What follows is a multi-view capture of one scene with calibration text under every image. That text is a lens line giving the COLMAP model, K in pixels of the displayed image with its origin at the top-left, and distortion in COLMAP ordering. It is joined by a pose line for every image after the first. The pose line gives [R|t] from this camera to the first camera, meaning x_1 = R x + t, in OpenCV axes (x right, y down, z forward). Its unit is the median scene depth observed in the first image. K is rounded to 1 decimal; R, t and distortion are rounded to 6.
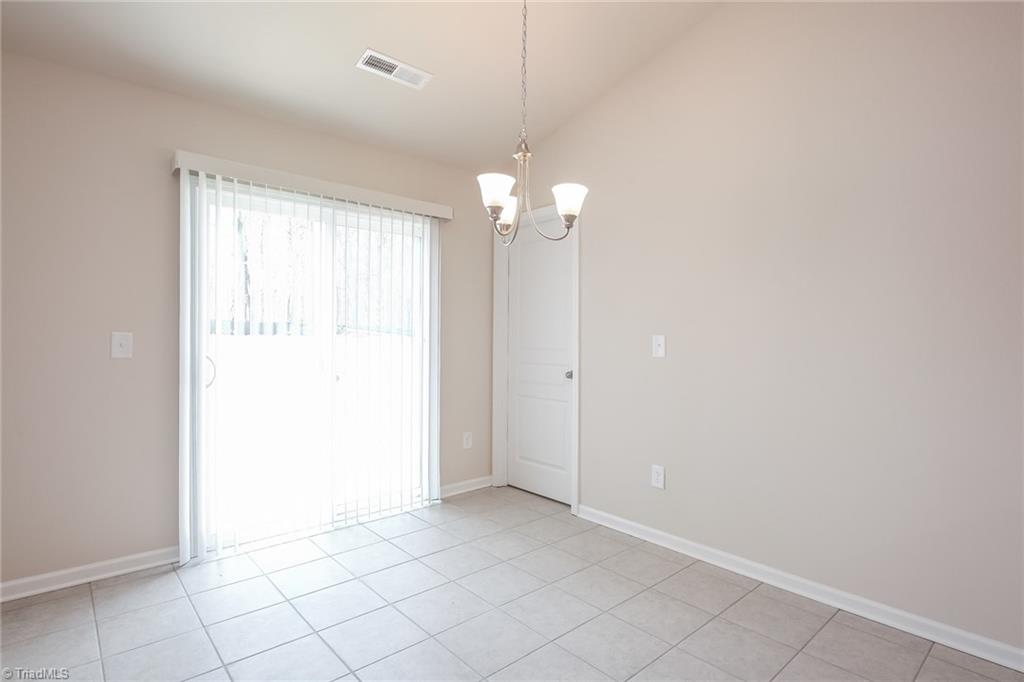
lens RADIAL K [[532.3, 0, 540.1], [0, 532.3, 338.6], [0, 0, 1]] dist [0.002097, 0.000937]
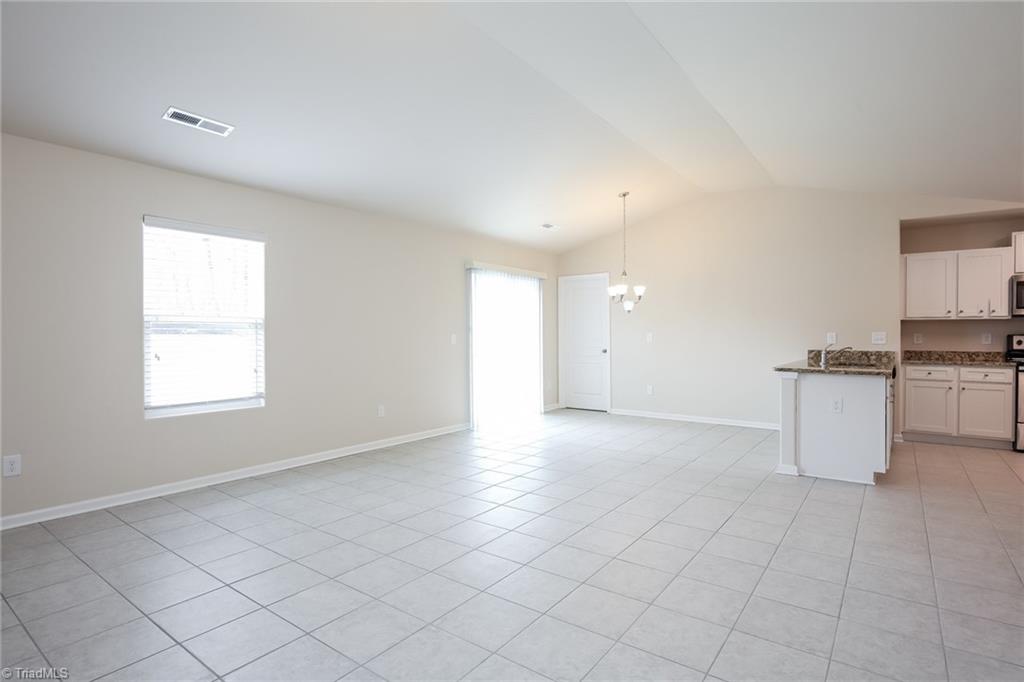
lens RADIAL K [[516.7, 0, 512.0], [0, 516.7, 341.0], [0, 0, 1]] dist [-0.001619, -0.001045]
pose [[0.981807, -0.003001, 0.189858, -0.737056], [0.002026, 0.999984, 0.005330, 0.005435], [-0.189871, -0.004848, 0.981797, -1.057308]]
